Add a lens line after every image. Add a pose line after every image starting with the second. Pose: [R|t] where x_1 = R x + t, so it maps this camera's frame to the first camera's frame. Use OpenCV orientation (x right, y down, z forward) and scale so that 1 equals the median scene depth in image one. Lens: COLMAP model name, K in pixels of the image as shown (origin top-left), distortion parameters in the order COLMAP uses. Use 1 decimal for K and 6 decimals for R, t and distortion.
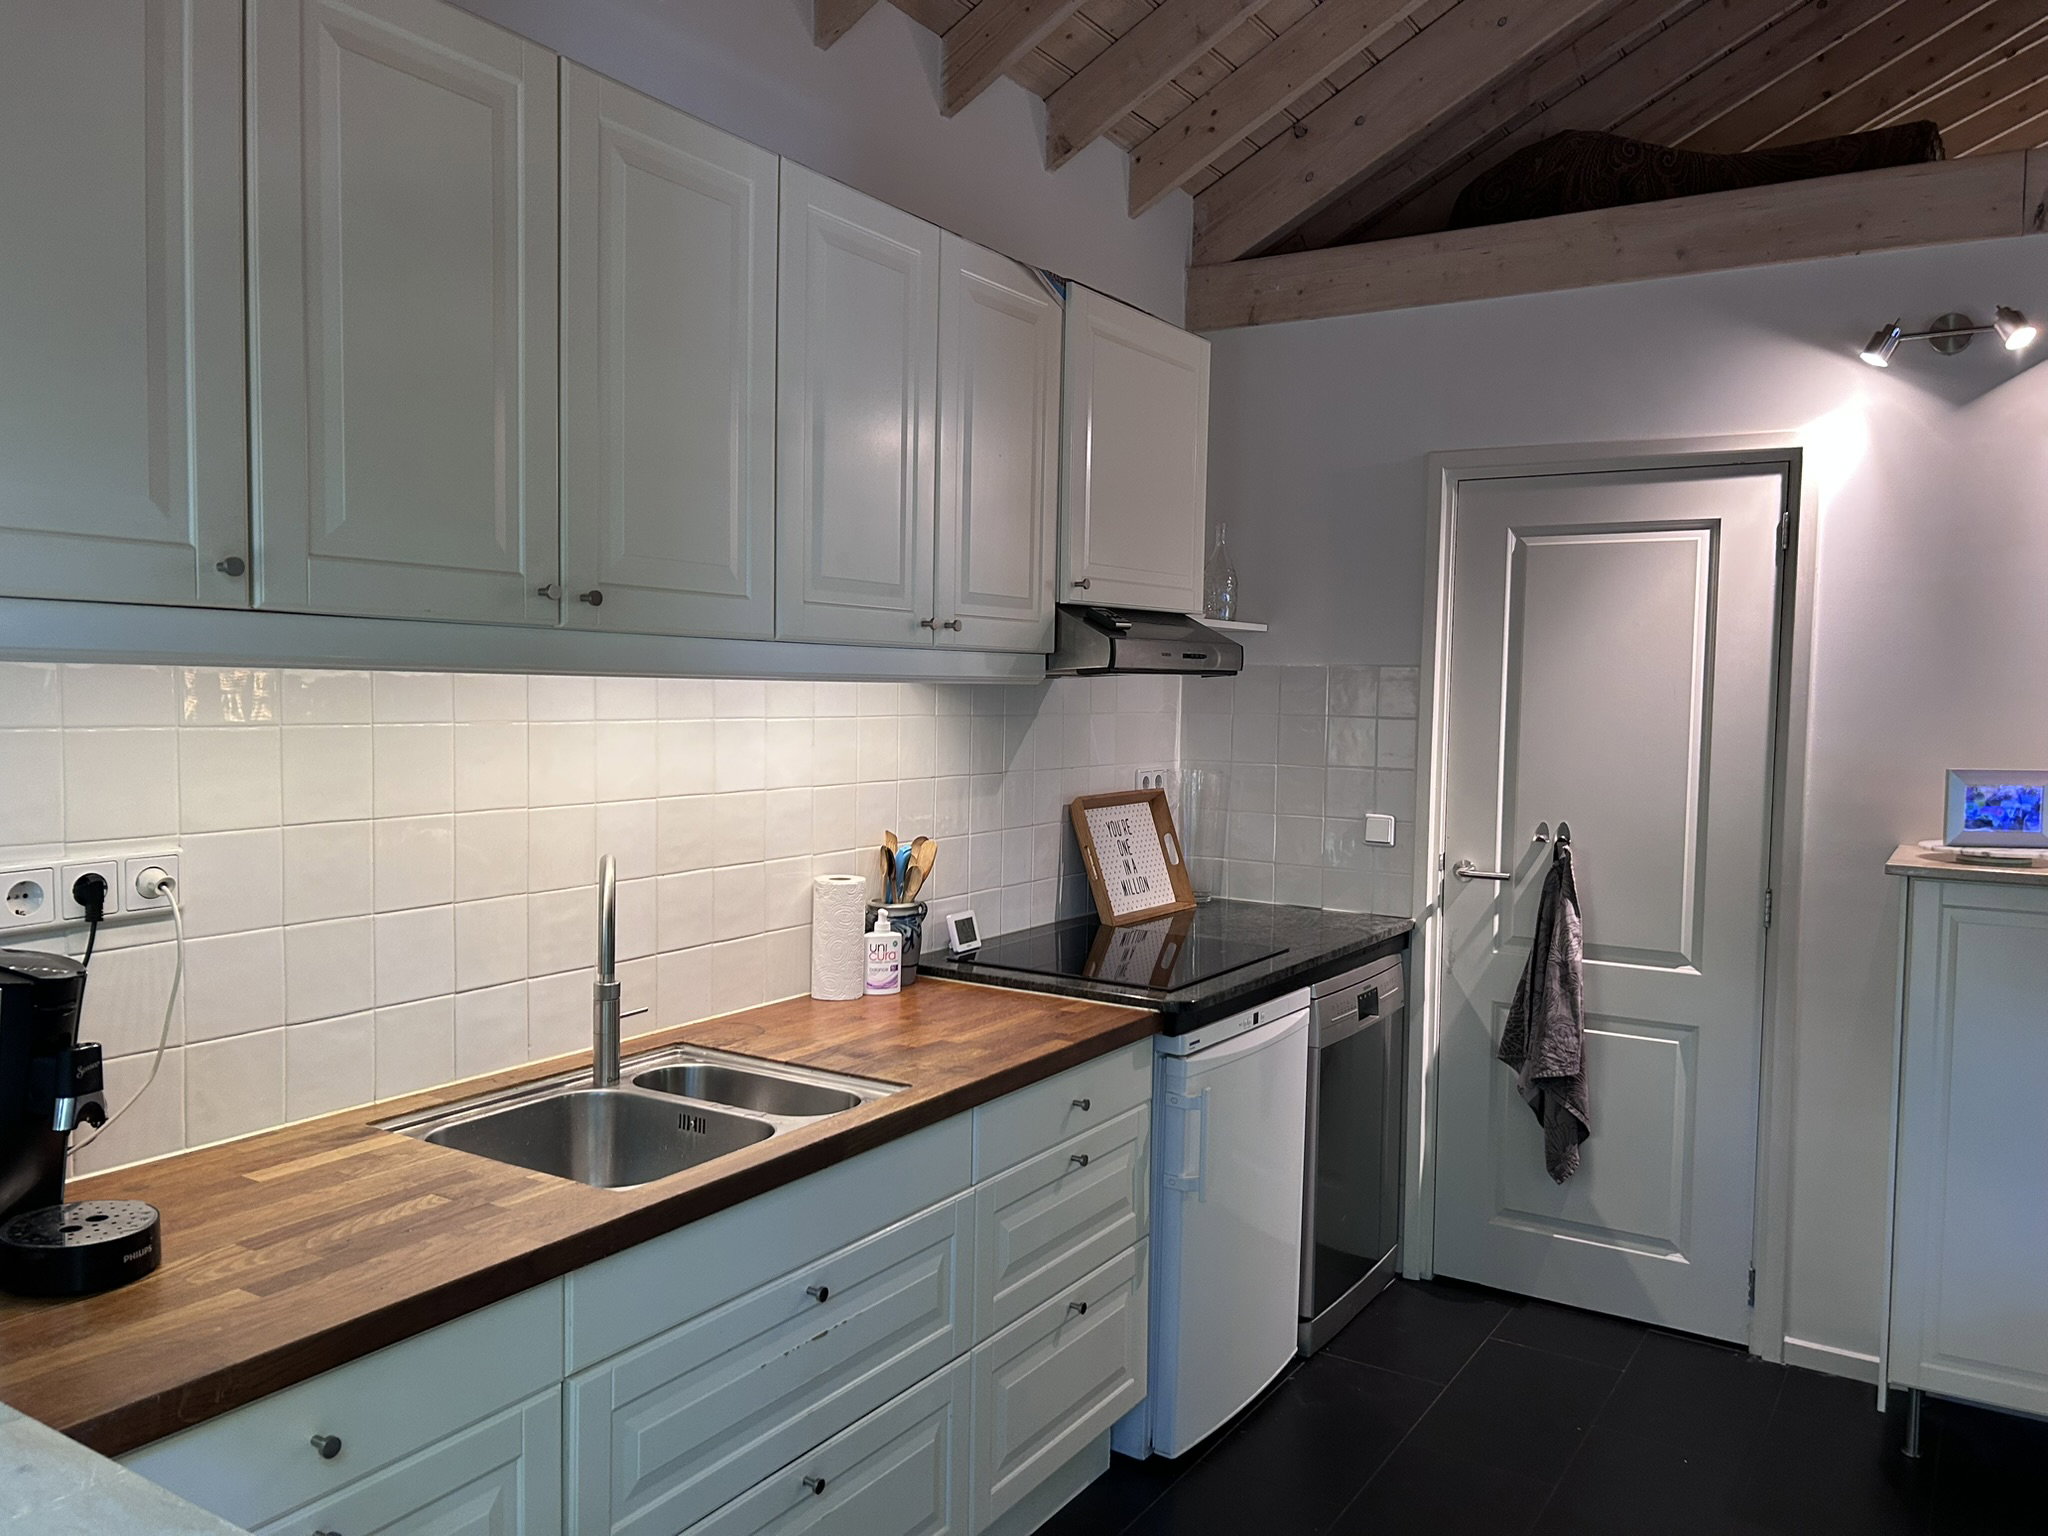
lens RADIAL K [[1541.7, 0, 1024.0], [0, 1541.7, 768.0], [0, 0, 1]] dist [0.084393, -0.004453]
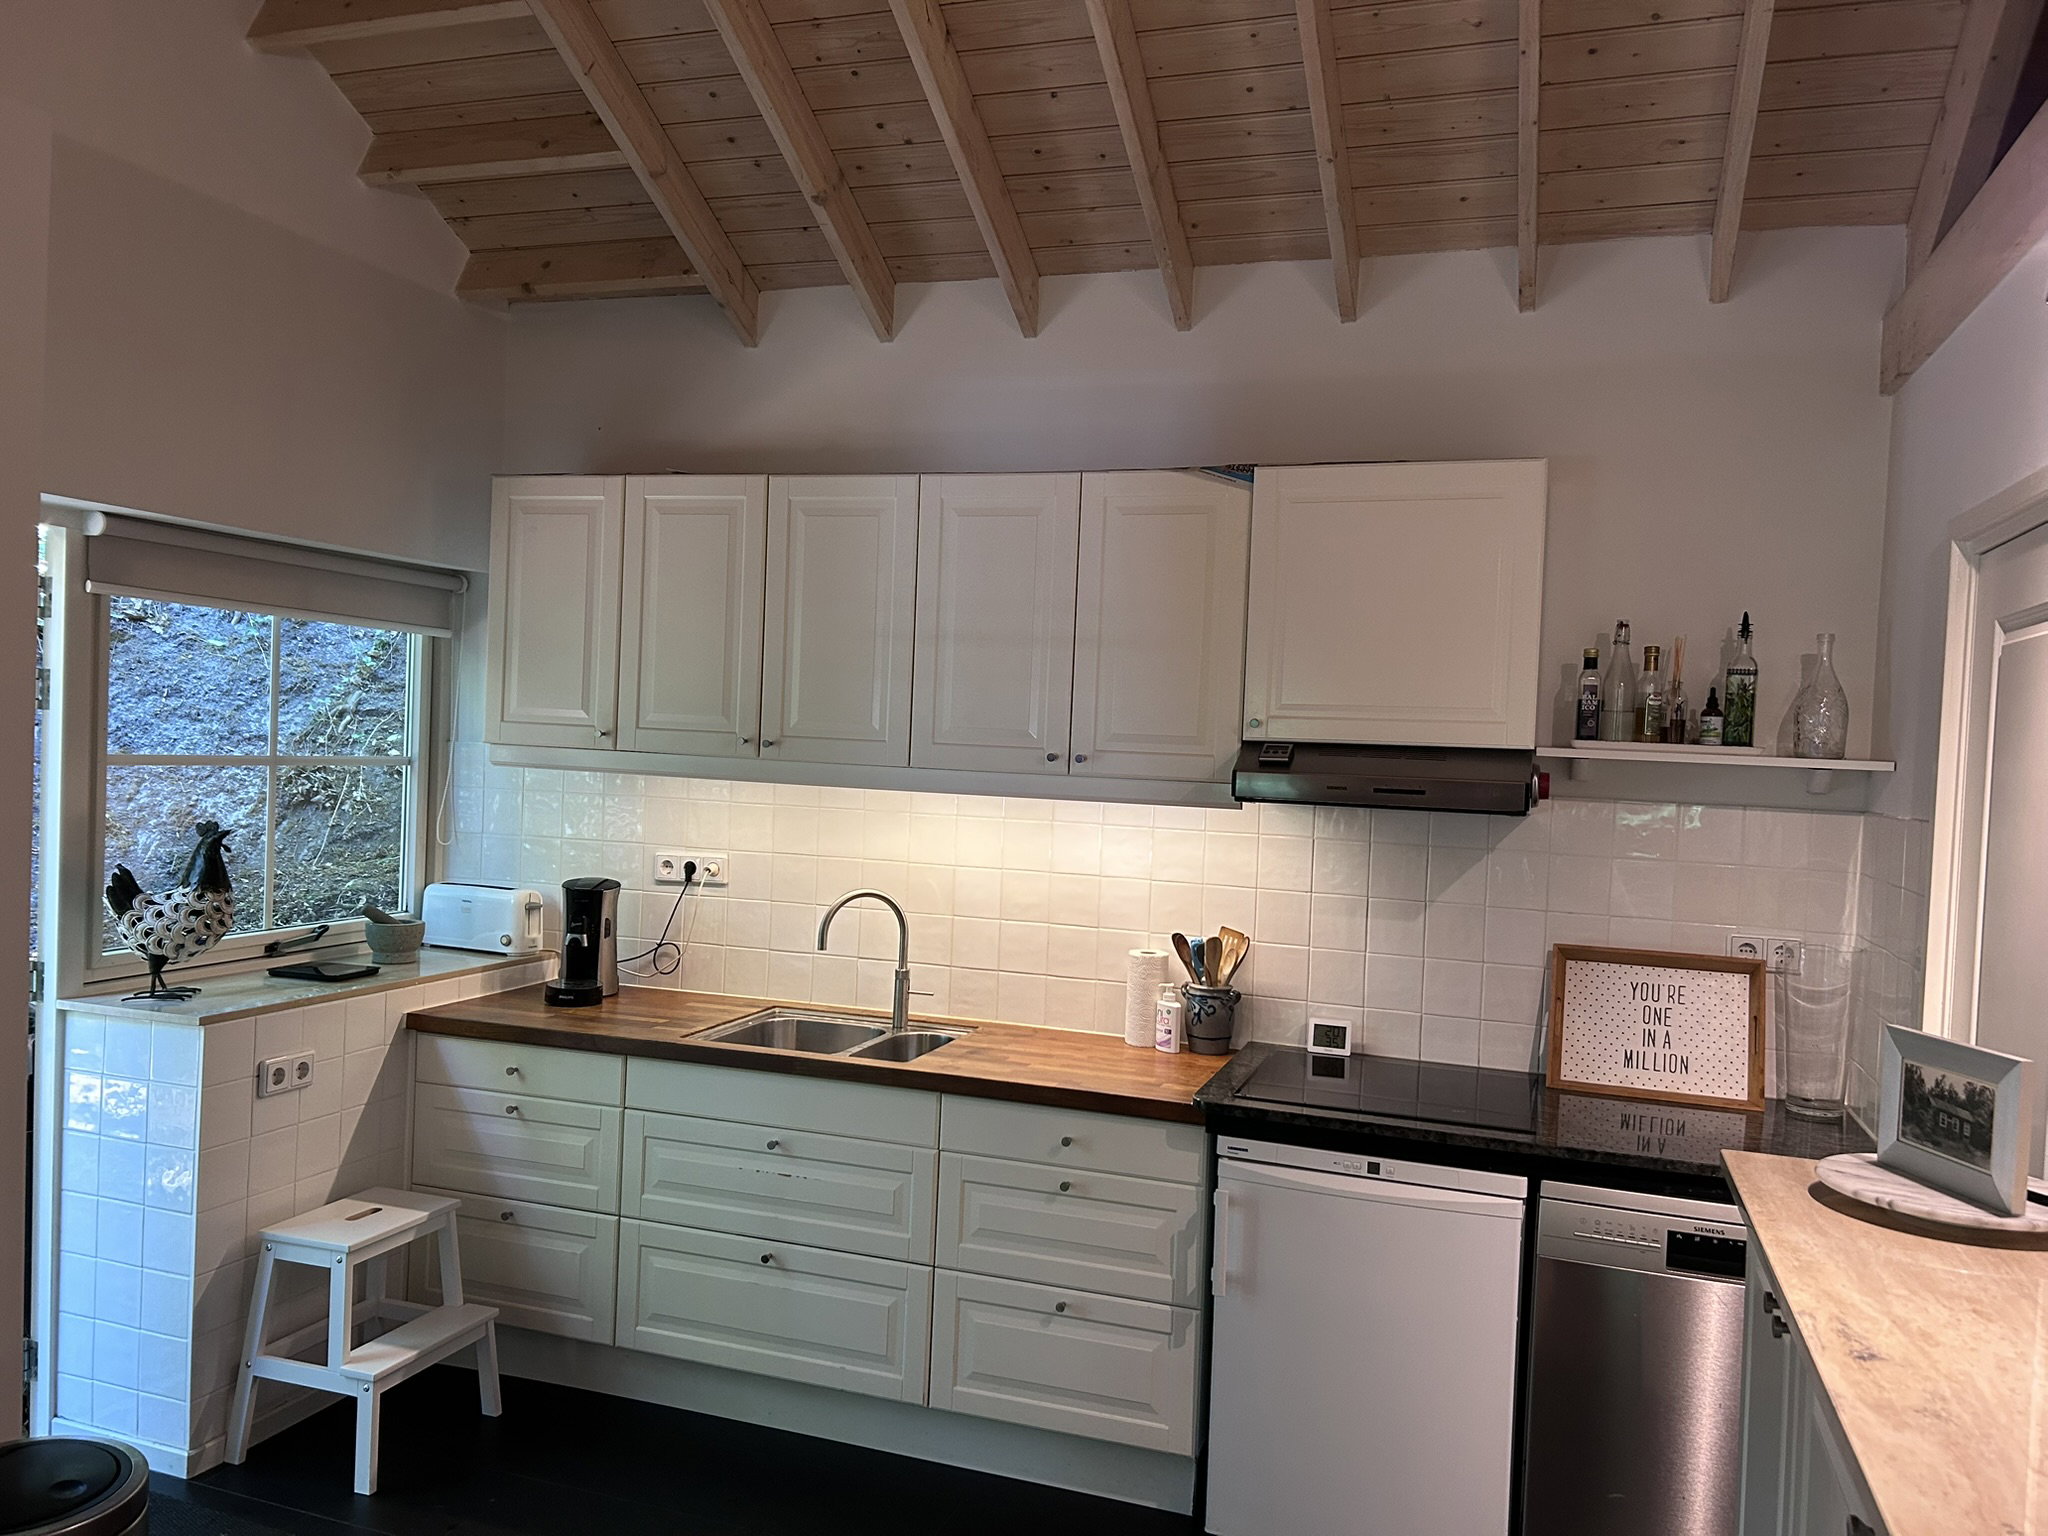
lens RADIAL K [[1541.7, 0, 1024.0], [0, 1541.7, 768.0], [0, 0, 1]] dist [0.084393, -0.004453]
pose [[0.231151, 0.010269, -0.972864, 1.122318], [-0.094383, 0.995465, -0.011917, -0.057998], [0.968329, 0.094576, 0.231072, 0.586286]]
